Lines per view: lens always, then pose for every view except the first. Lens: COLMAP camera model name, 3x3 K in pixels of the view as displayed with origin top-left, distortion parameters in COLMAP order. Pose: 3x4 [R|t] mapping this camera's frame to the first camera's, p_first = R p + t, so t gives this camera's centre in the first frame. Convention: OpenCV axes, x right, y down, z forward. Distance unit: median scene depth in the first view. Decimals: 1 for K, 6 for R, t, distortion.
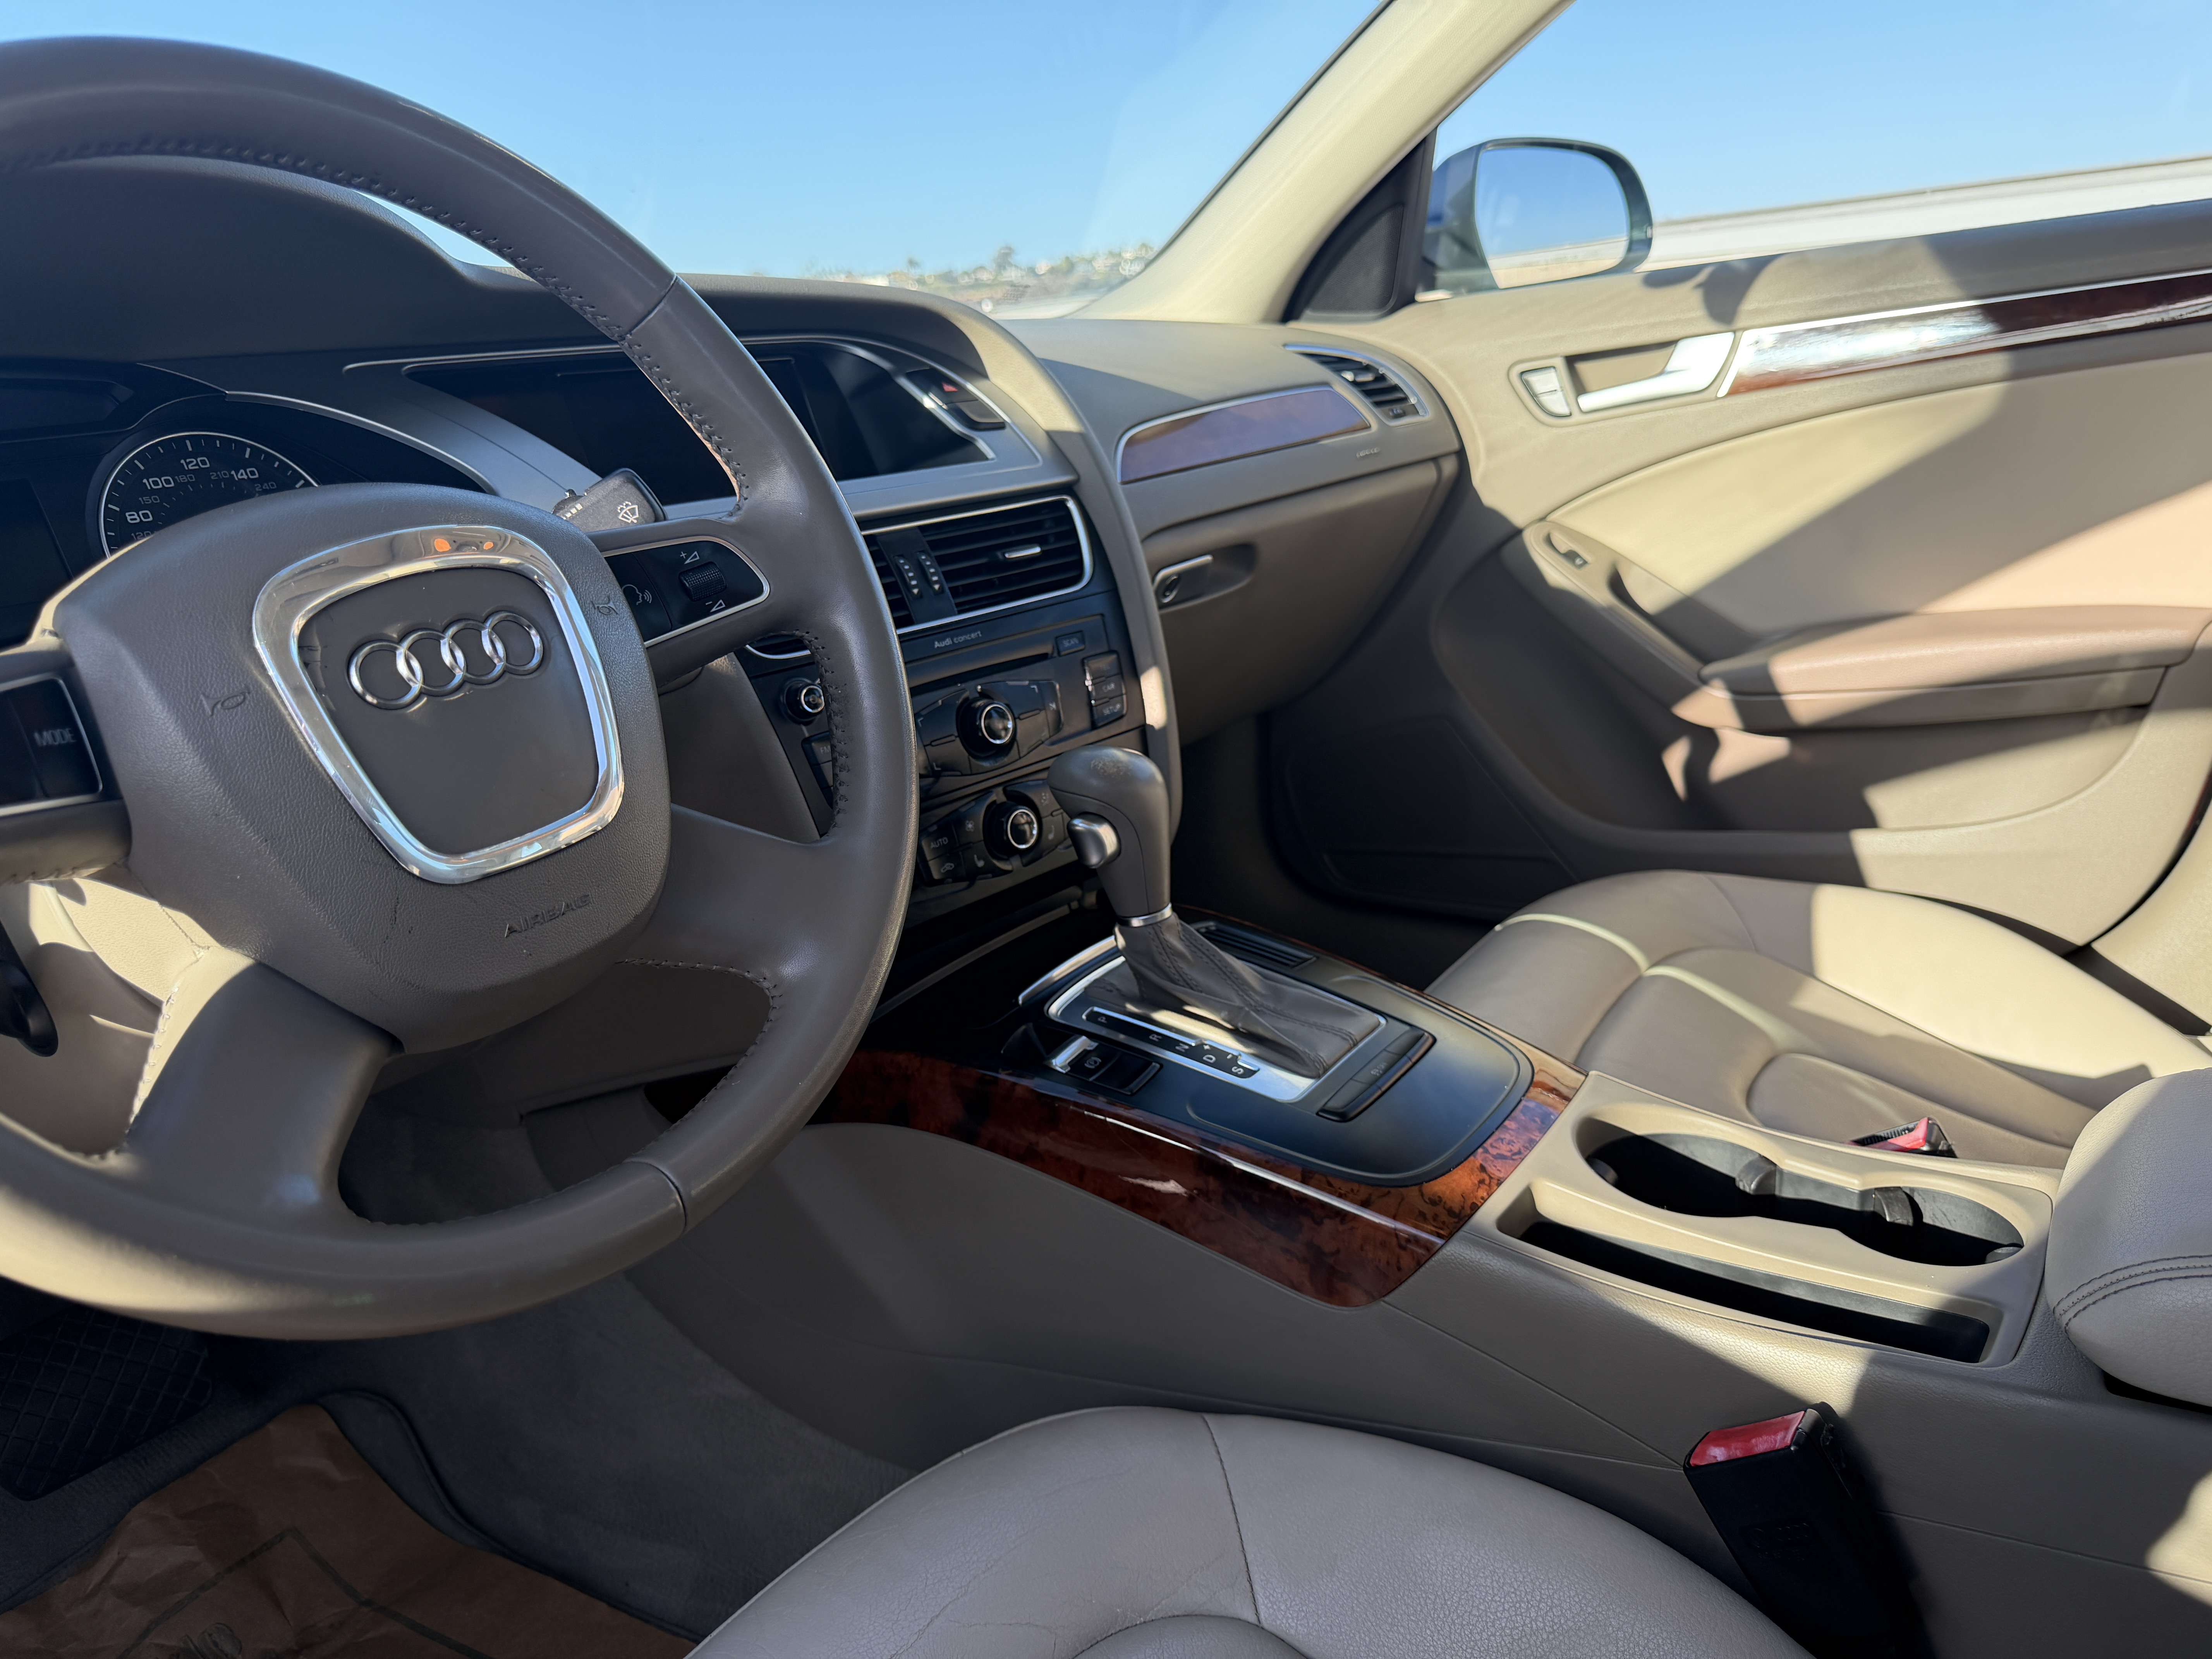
lens RADIAL K [[1597.1, 0, 1101.7], [0, 1597.1, 820.1], [0, 0, 1]] dist [0.023494, -0.034726]
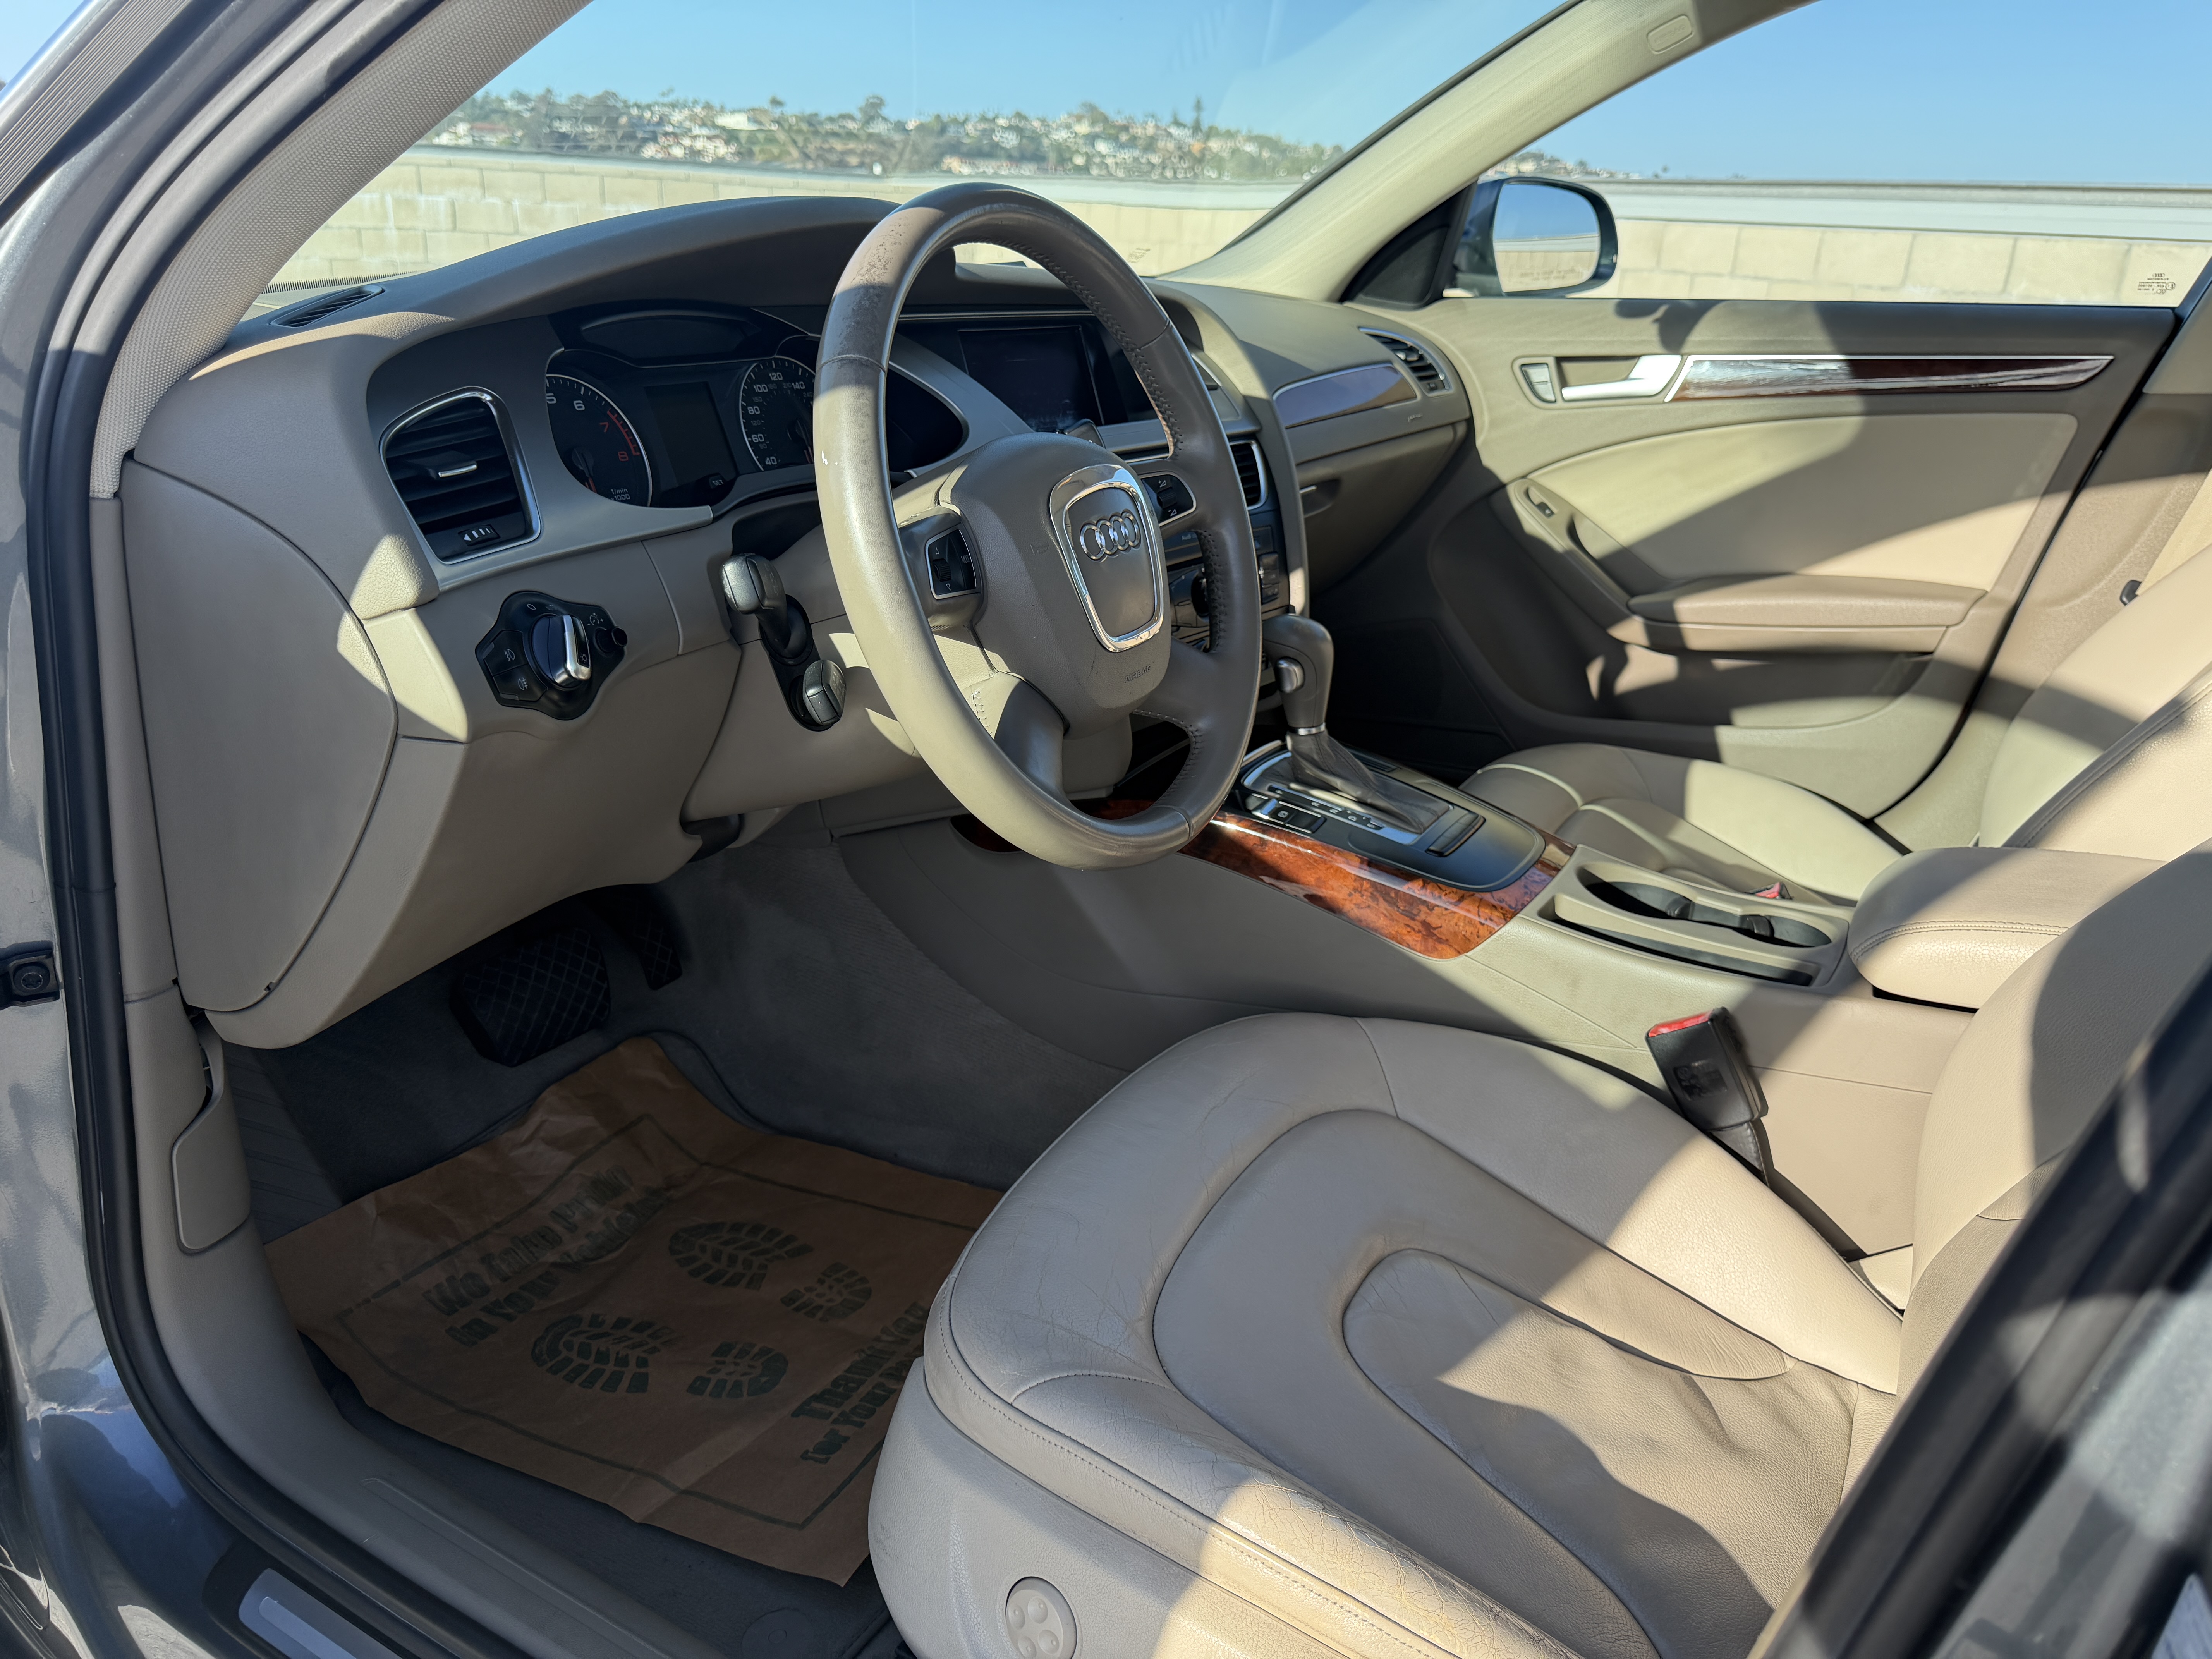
lens RADIAL K [[1597.1, 0, 1096.0], [0, 1597.1, 826.4], [0, 0, 1]] dist [0.023494, -0.034726]
pose [[0.990989, 0.076450, 0.109981, -0.237751], [-0.084338, 0.994049, 0.068946, 0.046095], [-0.104055, -0.077601, 0.991540, -0.361238]]
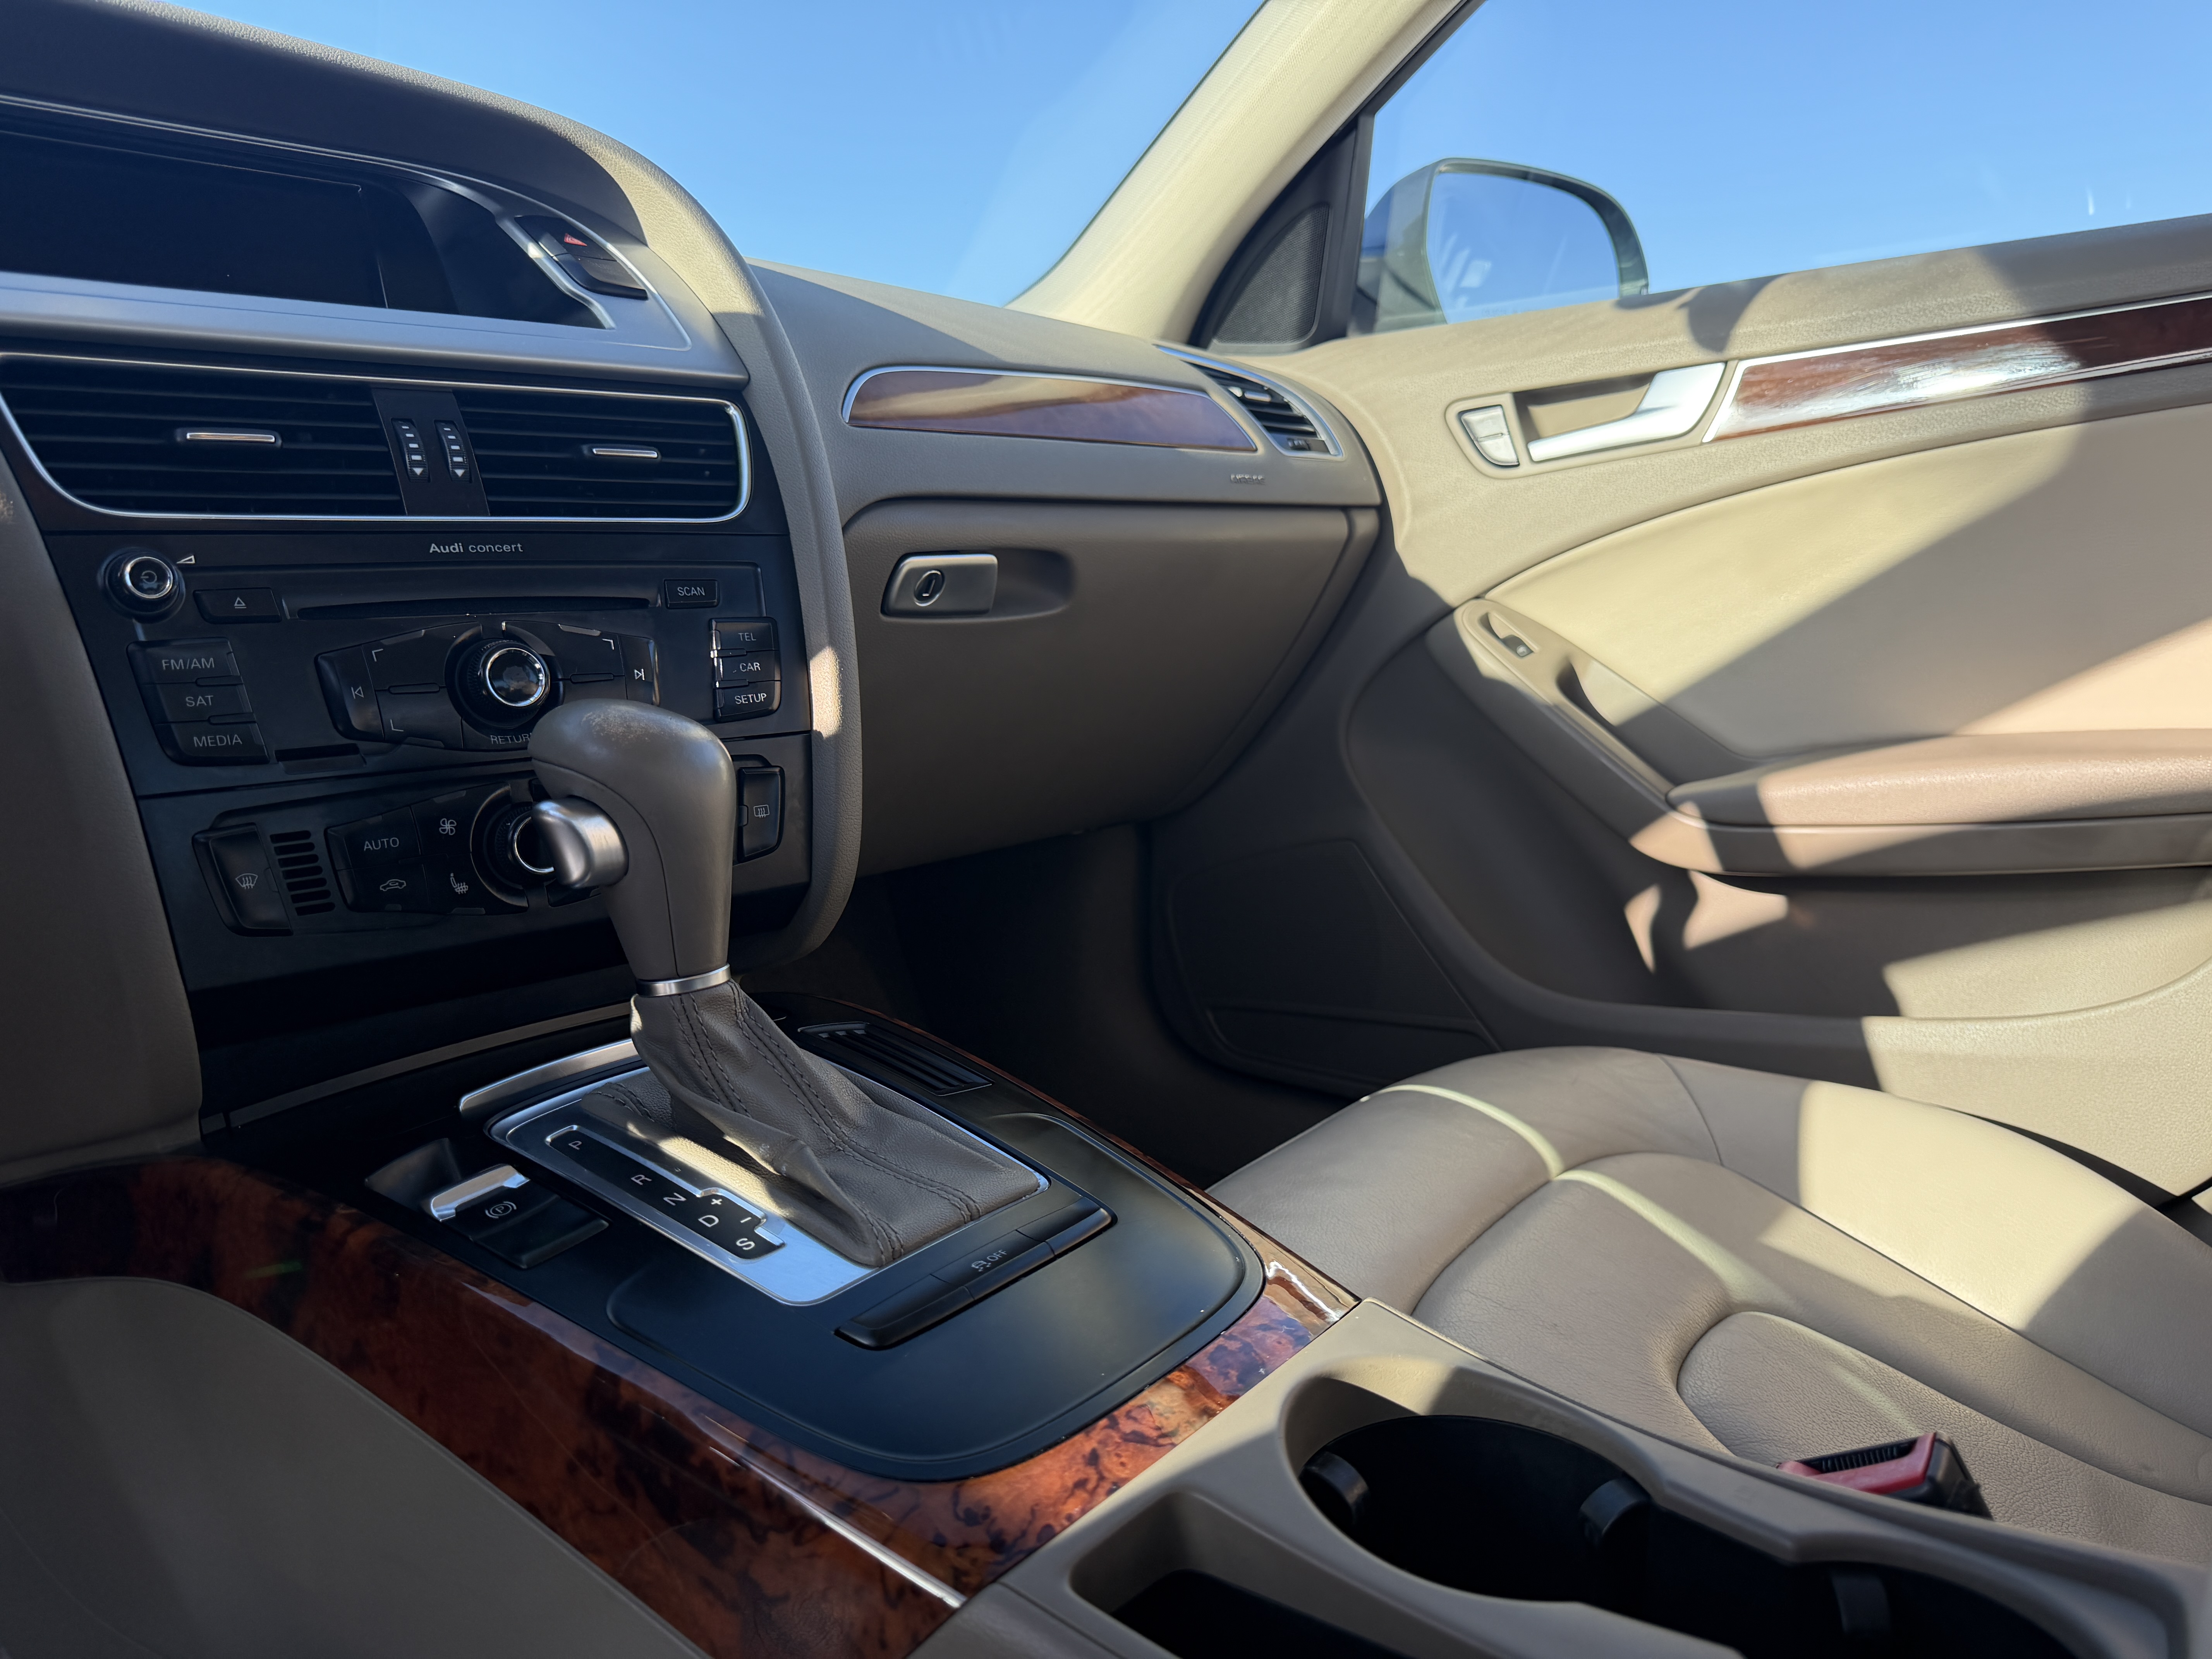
lens RADIAL K [[1597.1, 0, 1098.4], [0, 1597.1, 831.7], [0, 0, 1]] dist [0.023494, -0.034726]
pose [[0.996380, 0.078313, -0.033067, 0.144205], [-0.081802, 0.989109, -0.122360, 0.045731], [0.023124, 0.124622, 0.991935, 0.265601]]
